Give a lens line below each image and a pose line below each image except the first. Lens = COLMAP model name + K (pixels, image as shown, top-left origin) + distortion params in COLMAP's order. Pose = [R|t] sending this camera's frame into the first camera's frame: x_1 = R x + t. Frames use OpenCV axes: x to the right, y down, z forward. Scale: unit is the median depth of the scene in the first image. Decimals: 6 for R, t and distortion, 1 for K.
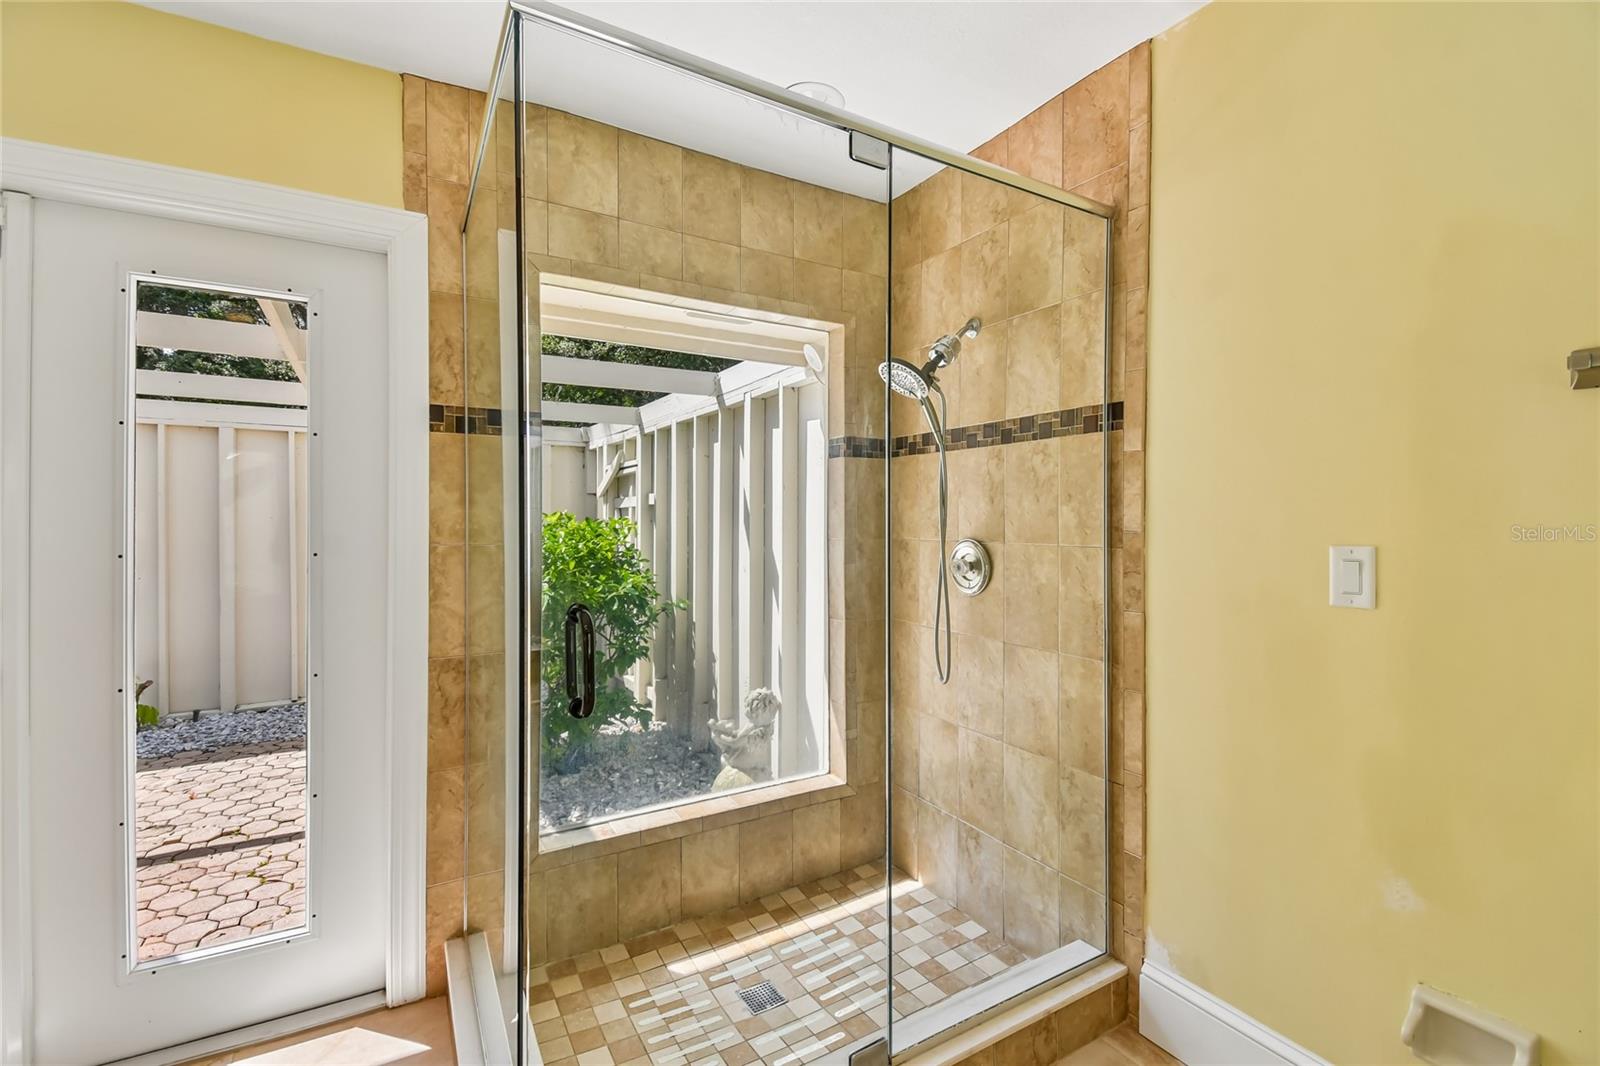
lens RADIAL K [[713.7, 0, 810.6], [0, 713.7, 524.6], [0, 0, 1]] dist [0.000041, -0.000518]
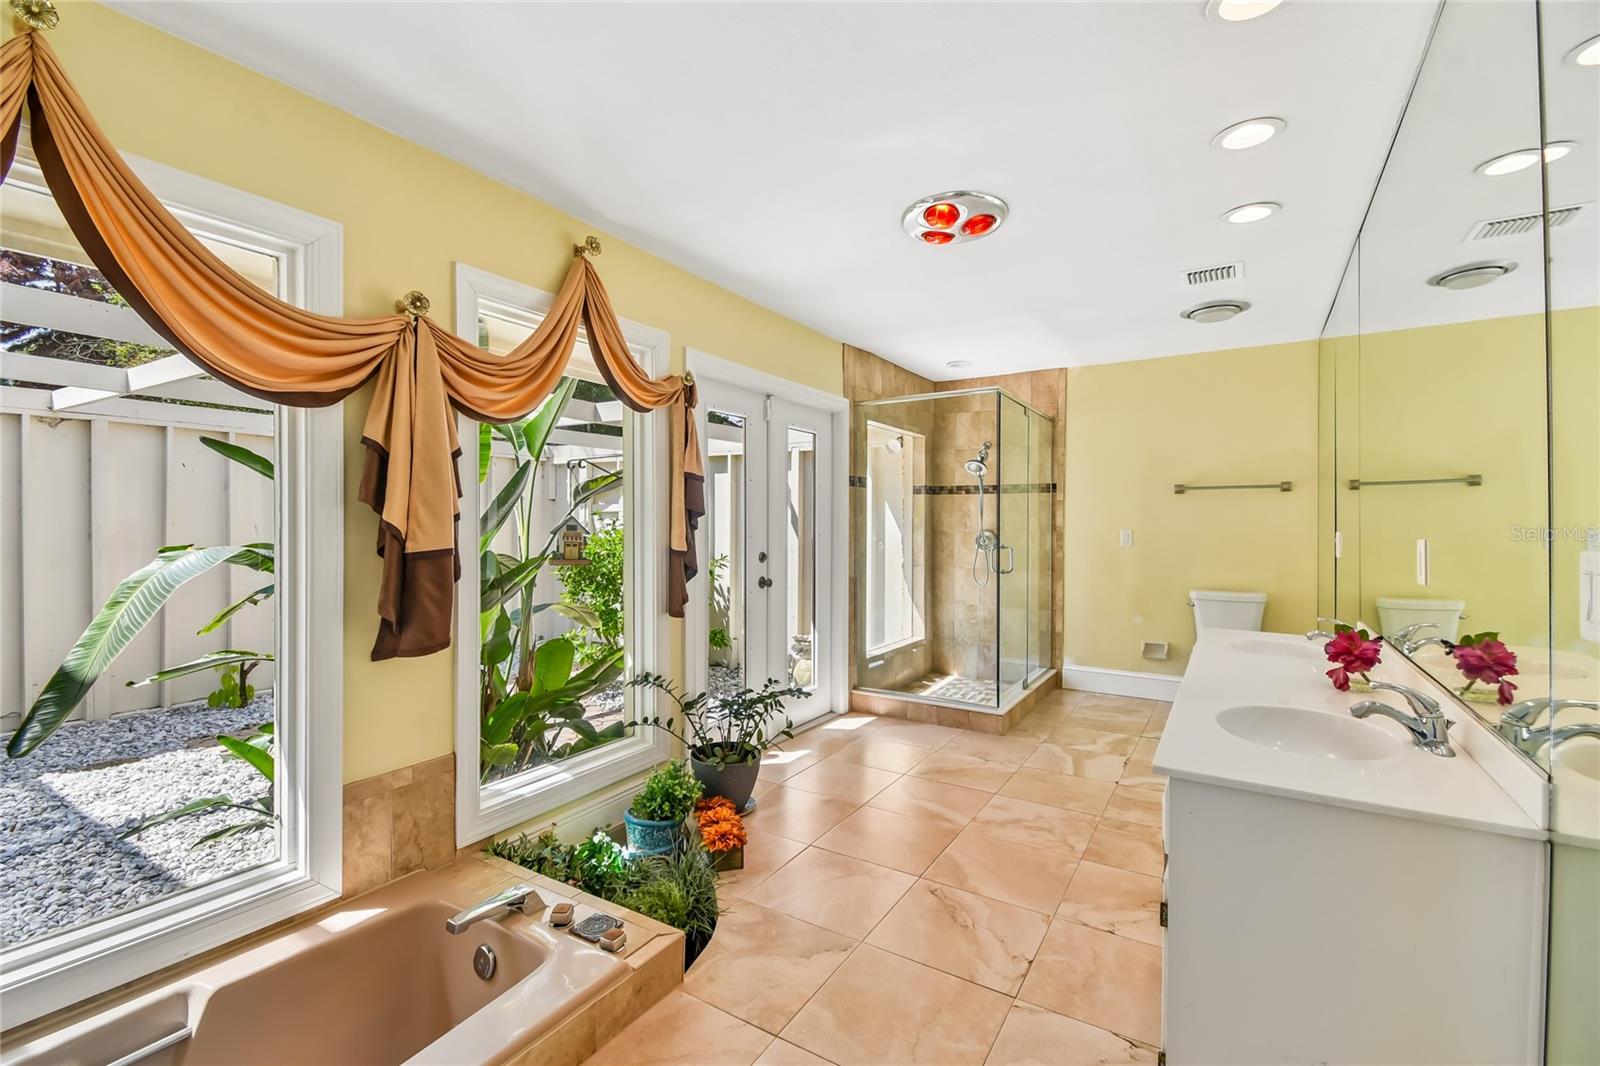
lens RADIAL K [[713.7, 0, 791.1], [0, 713.7, 530.1], [0, 0, 1]] dist [0.000041, -0.000518]
pose [[0.891639, -0.001202, 0.452745, -1.901641], [-0.001706, 0.999980, 0.006014, 0.008464], [-0.452743, -0.006134, 0.891620, -1.168677]]
